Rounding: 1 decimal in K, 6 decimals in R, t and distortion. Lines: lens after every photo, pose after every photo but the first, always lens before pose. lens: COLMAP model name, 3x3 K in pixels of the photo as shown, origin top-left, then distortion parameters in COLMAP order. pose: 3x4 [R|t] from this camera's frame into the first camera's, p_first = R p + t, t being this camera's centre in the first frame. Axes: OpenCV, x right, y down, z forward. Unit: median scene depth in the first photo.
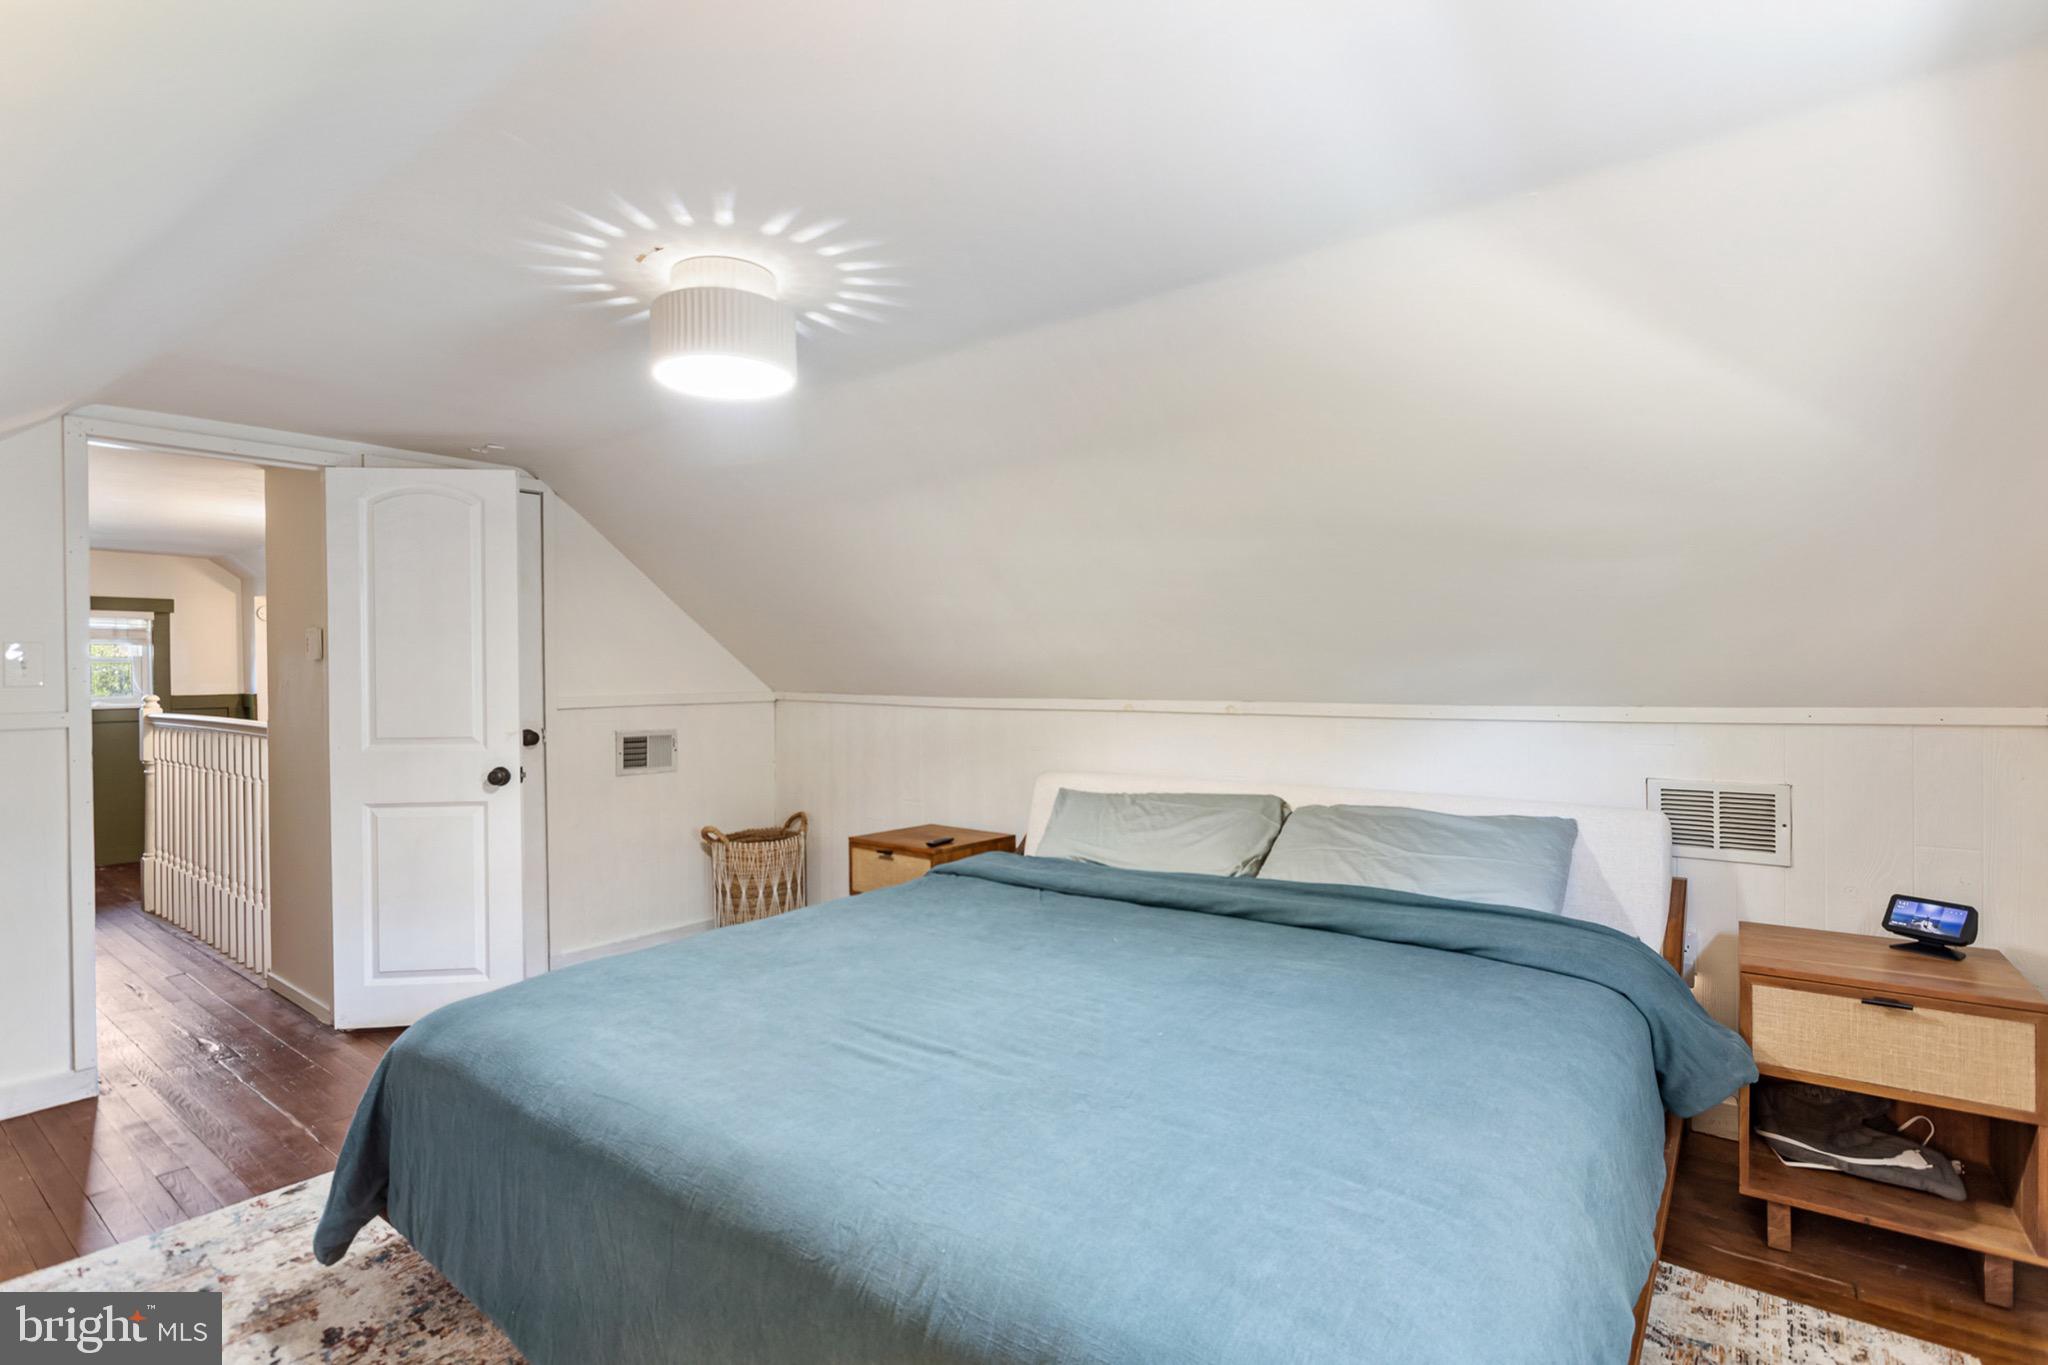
lens RADIAL K [[992.9, 0, 1019.7], [0, 992.9, 680.2], [0, 0, 1]] dist [-0.002687, 0.003723]
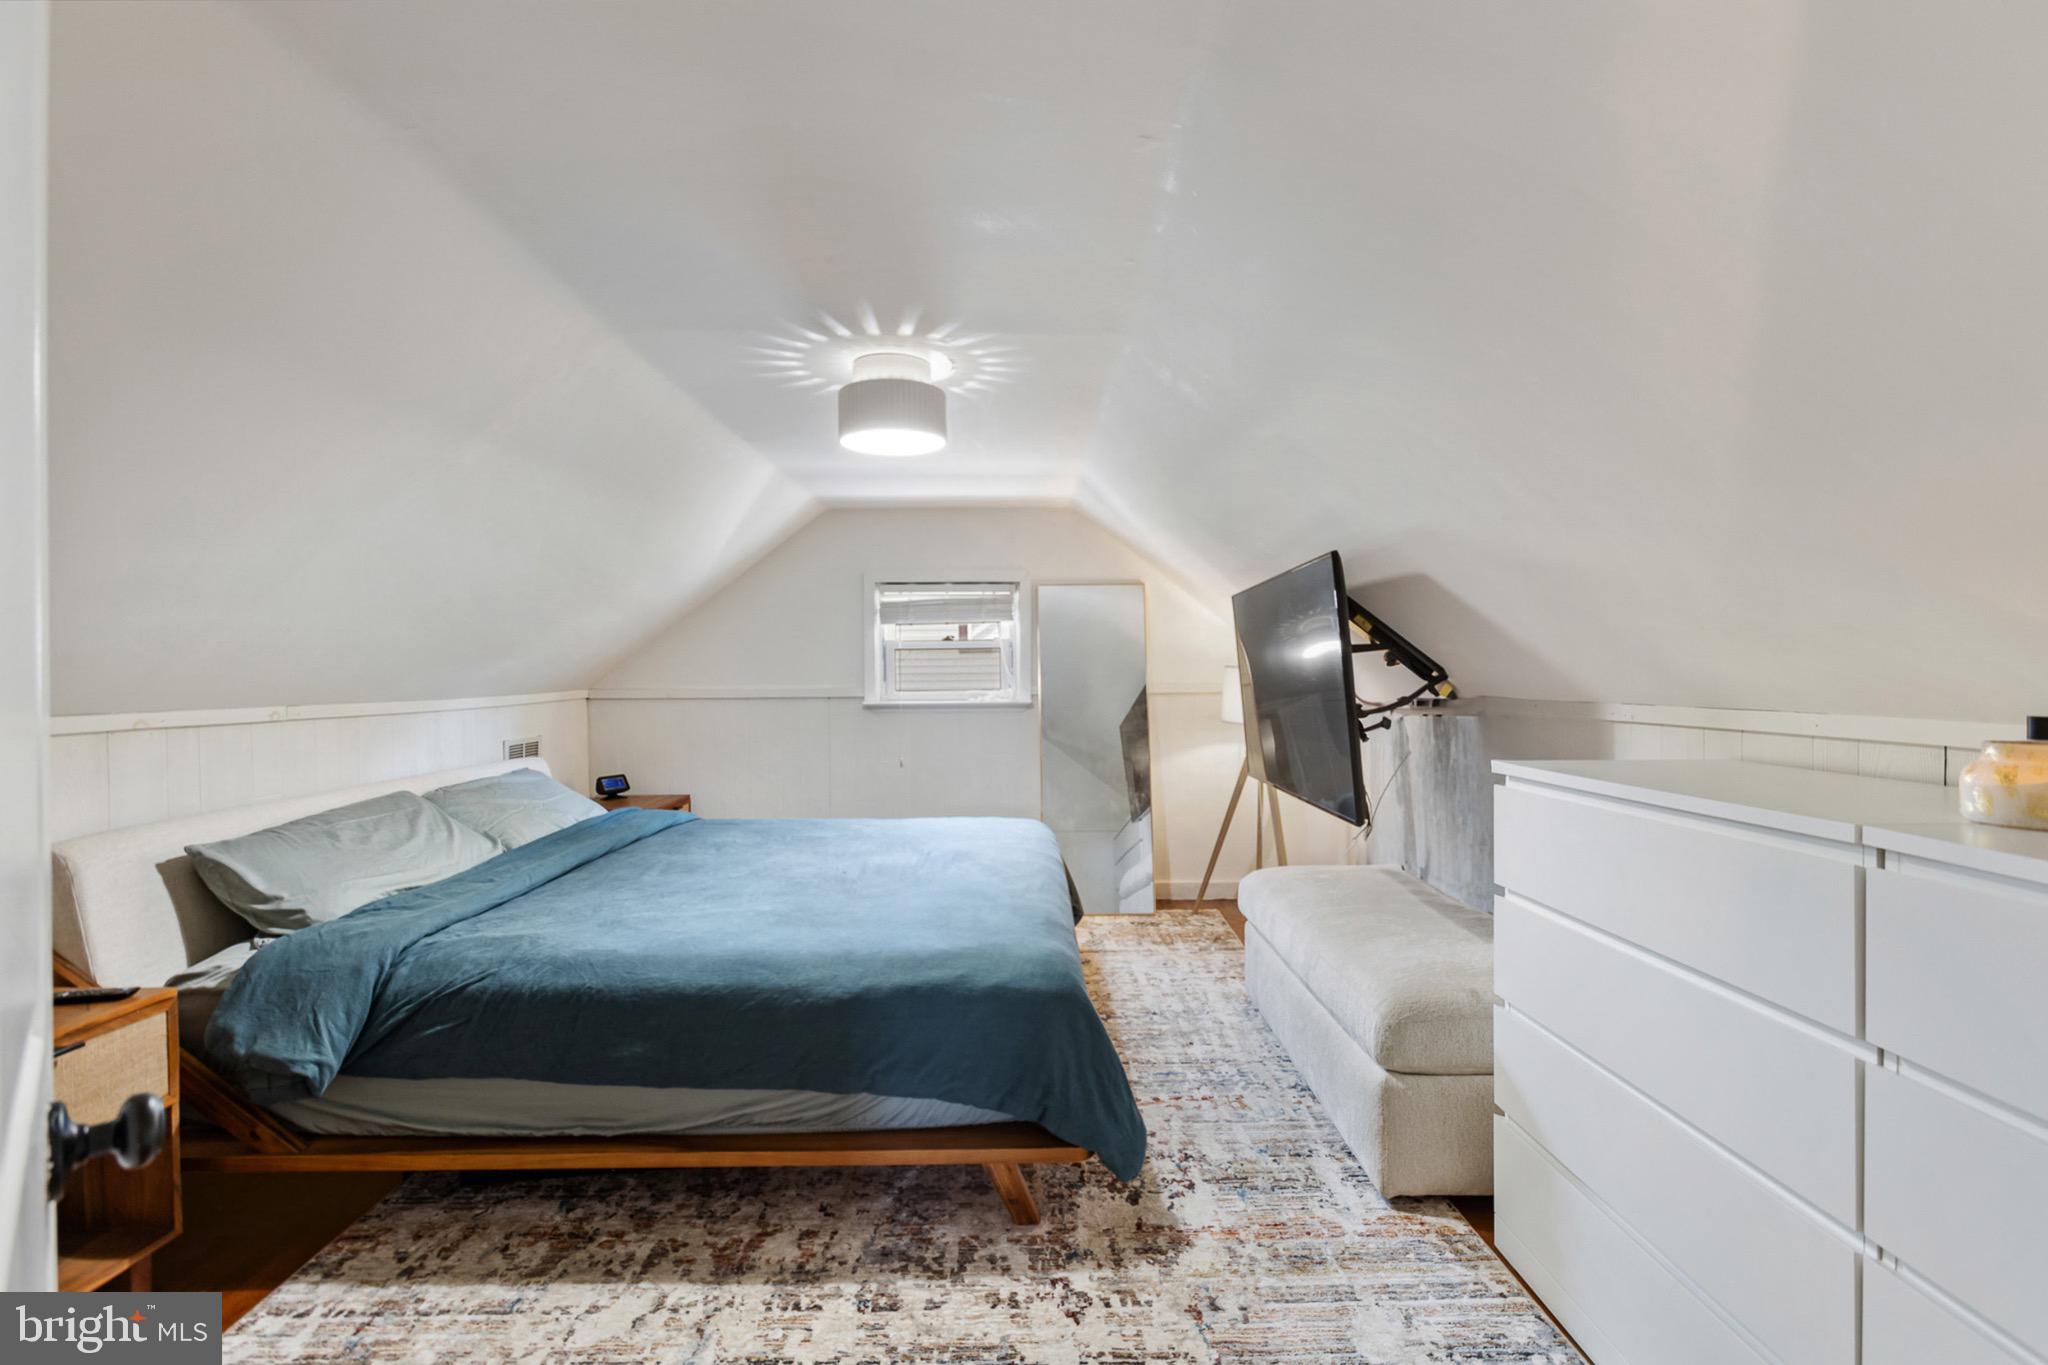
lens RADIAL K [[925.5, 0, 1021.4], [0, 925.5, 673.8], [0, 0, 1]] dist [0.003914, 0.000605]
pose [[-0.624209, 0.002553, 0.781253, -0.729049], [0.009889, 0.999940, 0.004634, -0.004051], [-0.781194, 0.010619, -0.624197, 0.880078]]
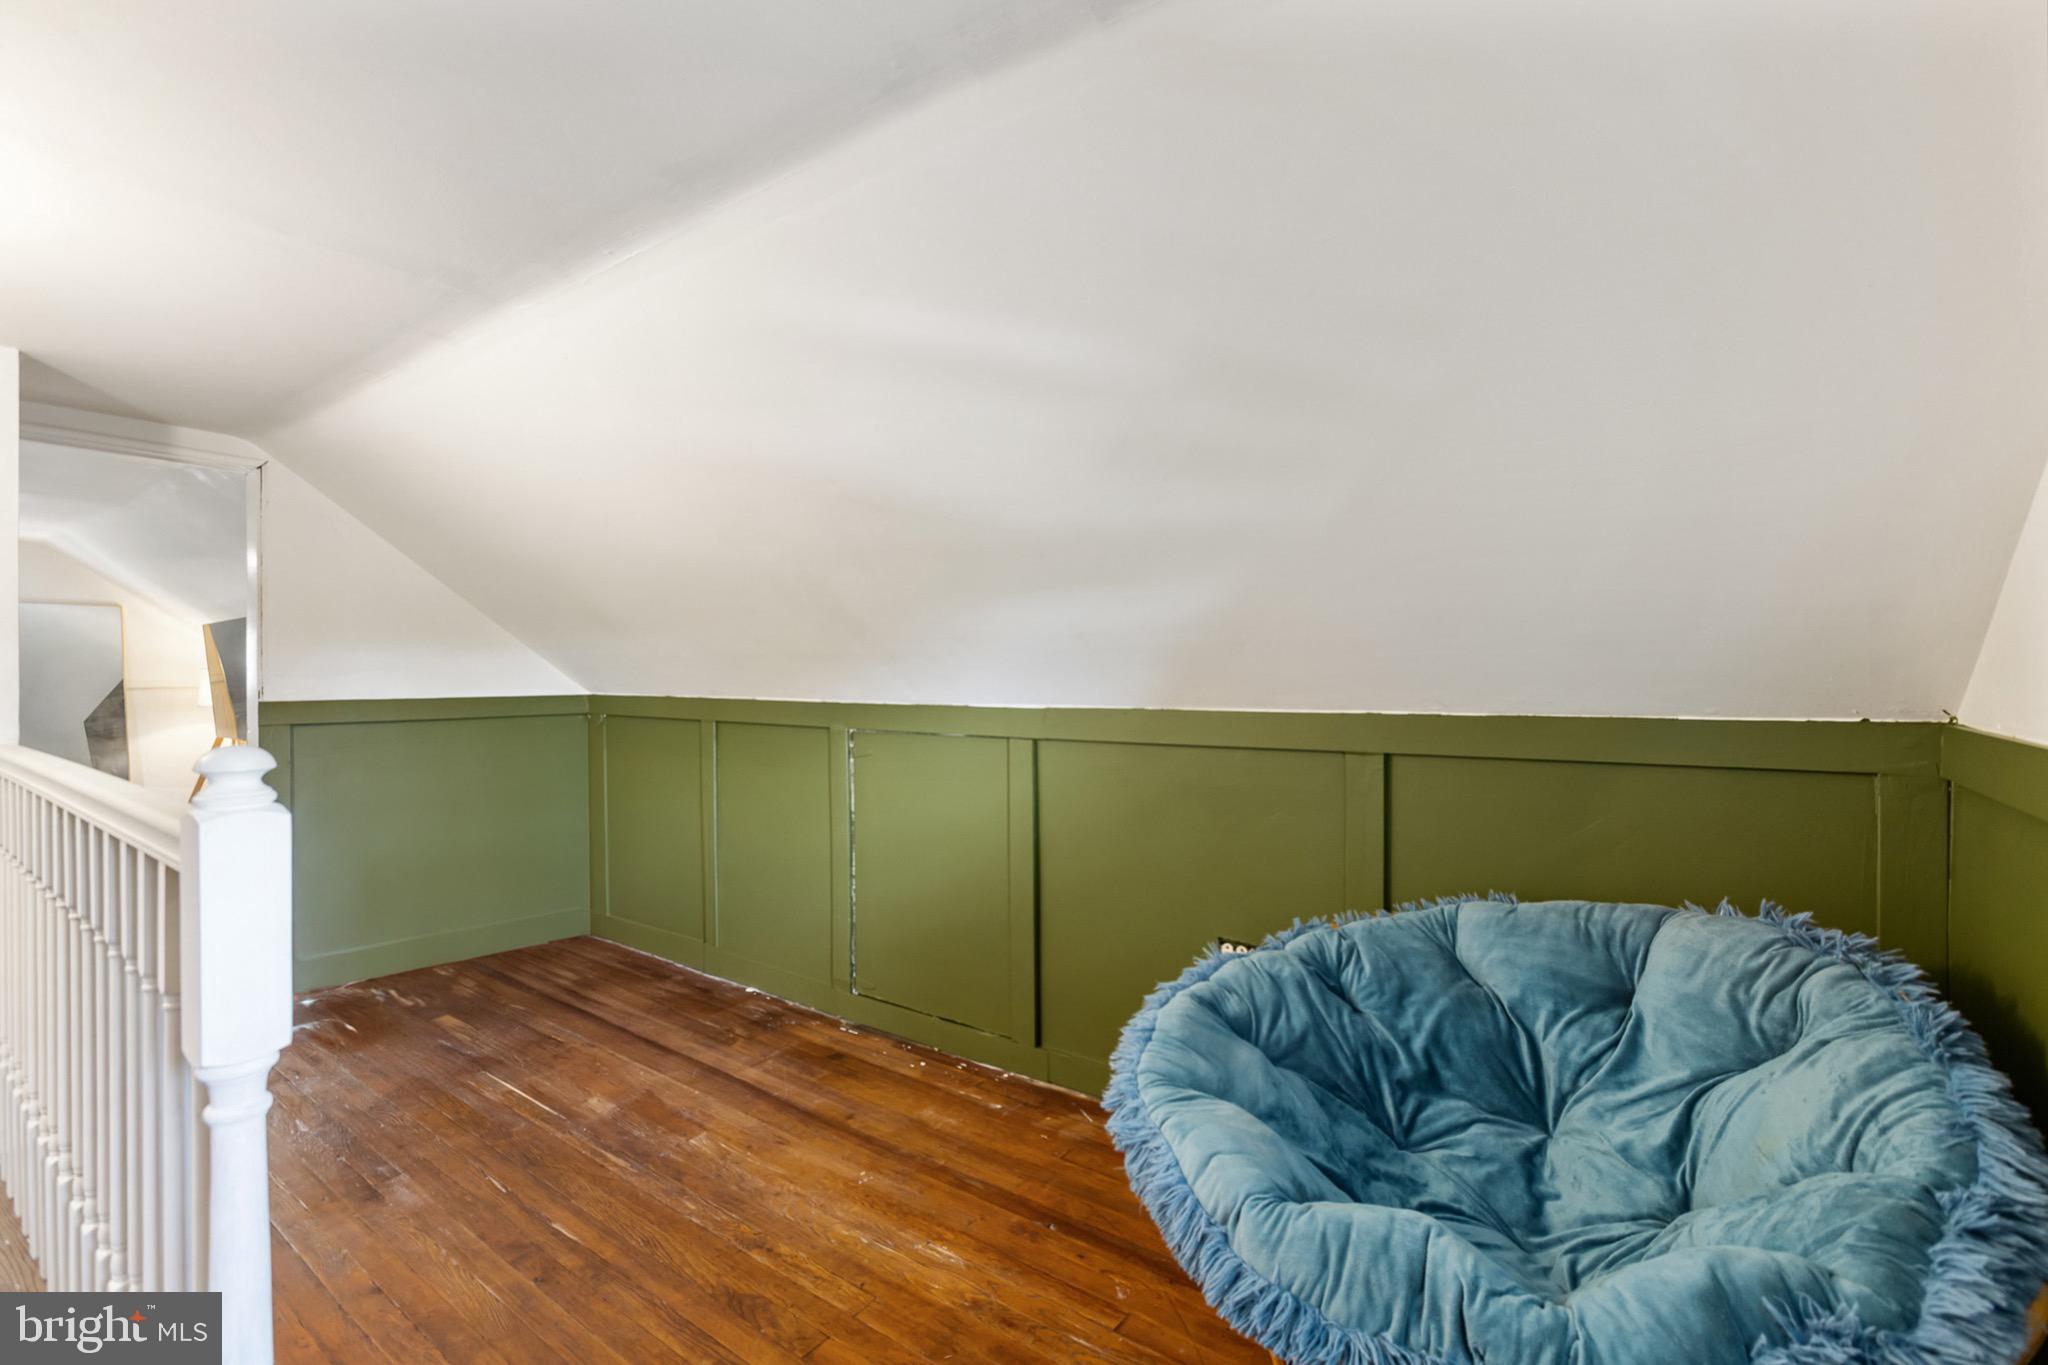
lens RADIAL K [[925.5, 0, 1027.3], [0, 925.5, 685.4], [0, 0, 1]] dist [0.003914, 0.000605]
pose [[-0.999921, 0.005481, -0.011329, -0.767567], [0.005459, 0.999983, 0.001915, -0.002374], [0.011339, 0.001853, -0.999934, 0.920834]]
